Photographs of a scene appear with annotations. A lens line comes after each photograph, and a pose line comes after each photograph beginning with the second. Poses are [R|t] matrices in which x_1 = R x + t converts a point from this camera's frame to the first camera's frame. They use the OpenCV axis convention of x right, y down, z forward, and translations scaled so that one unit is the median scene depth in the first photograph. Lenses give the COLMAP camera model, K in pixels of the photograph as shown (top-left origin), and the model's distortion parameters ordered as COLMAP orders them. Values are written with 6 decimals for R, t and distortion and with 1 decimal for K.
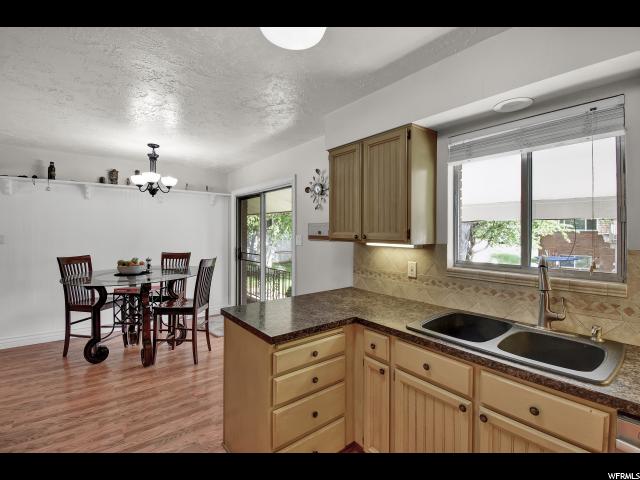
lens RADIAL K [[300.7, 0, 320.0], [0, 300.7, 230.3], [0, 0, 1]] dist [0.000554, 0.000072]
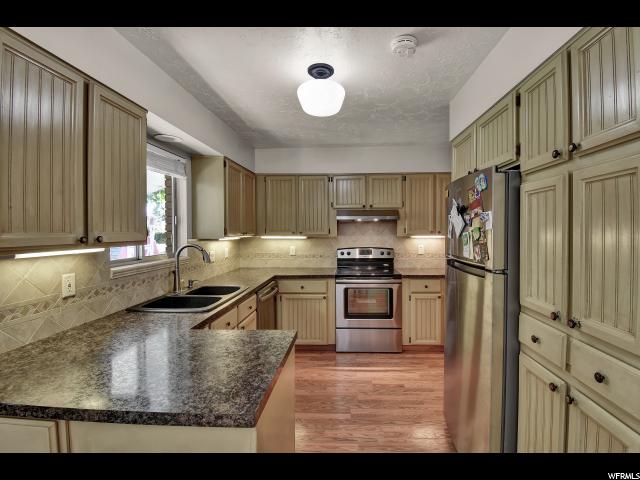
lens RADIAL K [[300.7, 0, 320.0], [0, 300.7, 230.3], [0, 0, 1]] dist [0.000554, 0.000072]
pose [[-0.719747, -0.011481, 0.694142, -0.621576], [-0.011325, 0.999924, 0.004796, -0.007124], [-0.694144, -0.004409, -0.719822, 1.150651]]
